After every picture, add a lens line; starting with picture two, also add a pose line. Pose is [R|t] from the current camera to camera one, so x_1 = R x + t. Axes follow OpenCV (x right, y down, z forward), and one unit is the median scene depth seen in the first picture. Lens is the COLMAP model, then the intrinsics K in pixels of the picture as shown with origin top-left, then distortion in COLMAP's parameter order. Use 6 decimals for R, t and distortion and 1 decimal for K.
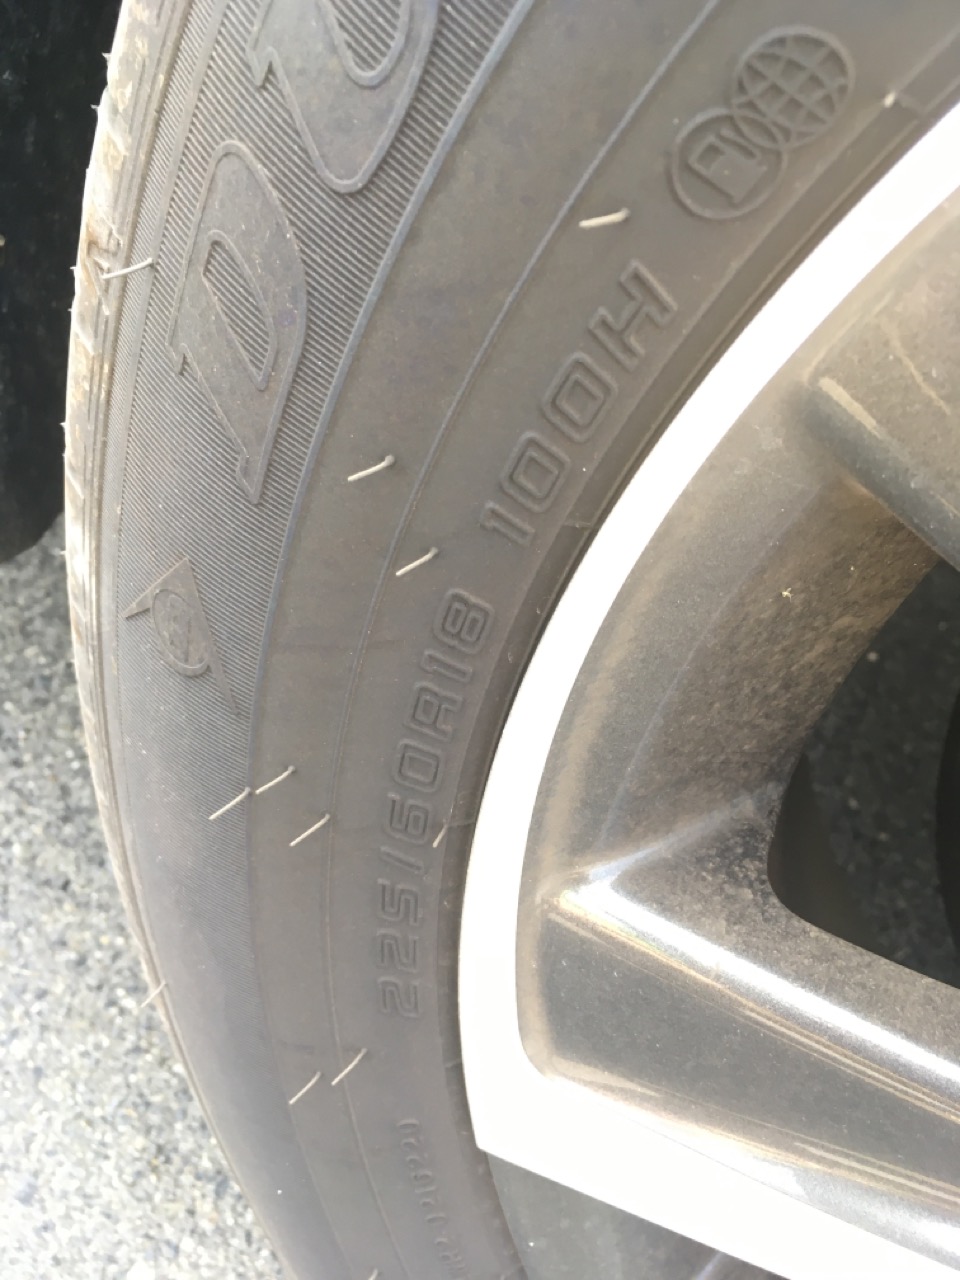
lens RADIAL K [[1123.1, 0, 480.0], [0, 1123.1, 640.0], [0, 0, 1]] dist [0.057477, -0.065044]
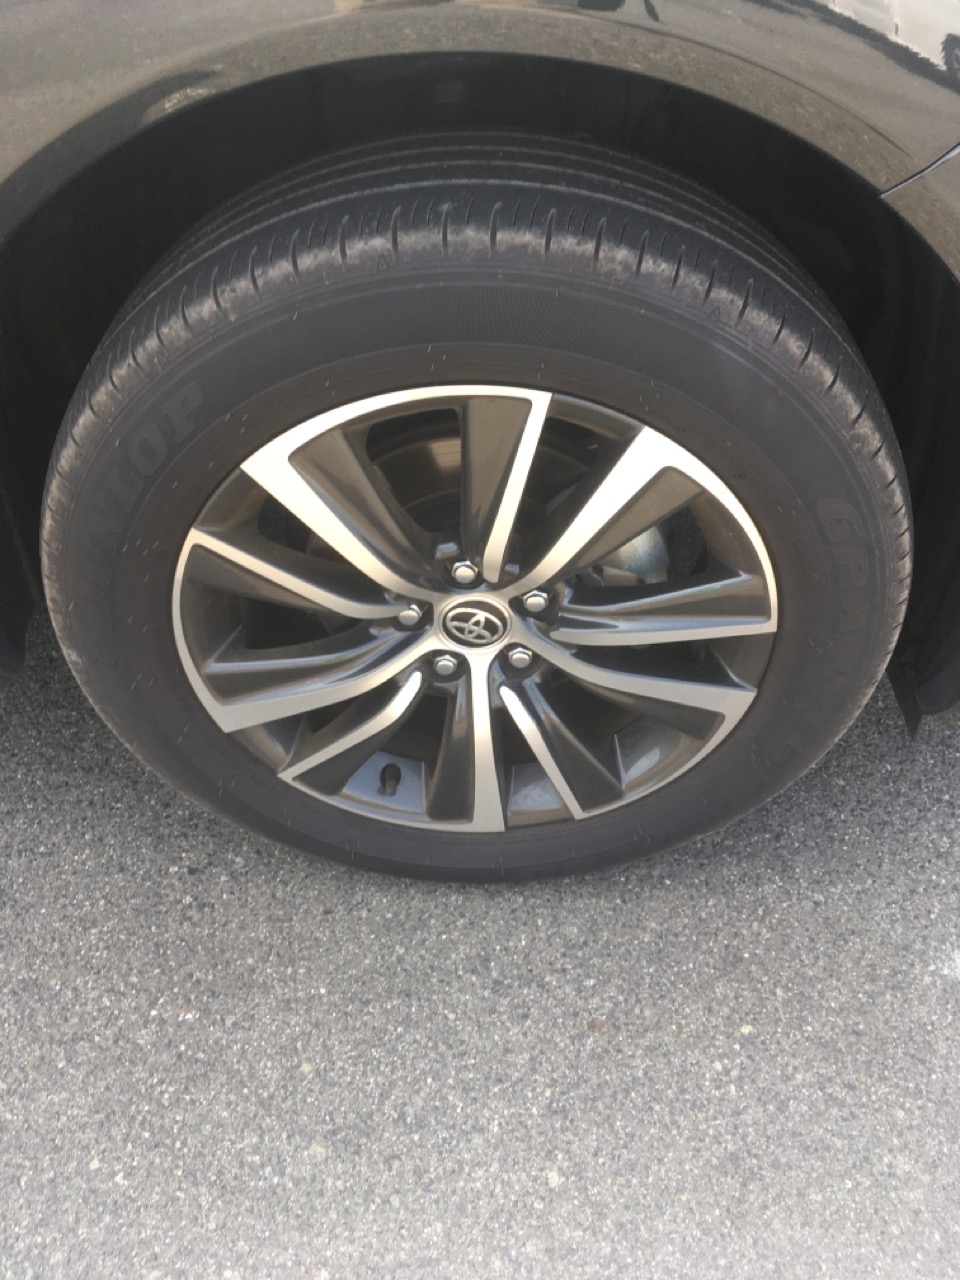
lens RADIAL K [[1140.6, 0, 480.0], [0, 1140.6, 640.0], [0, 0, 1]] dist [0.077609, -0.169364]
pose [[0.868242, -0.472902, 0.150065, 0.182955], [0.448234, 0.877335, 0.171374, -0.078288], [-0.212701, -0.081530, 0.973710, -1.690830]]
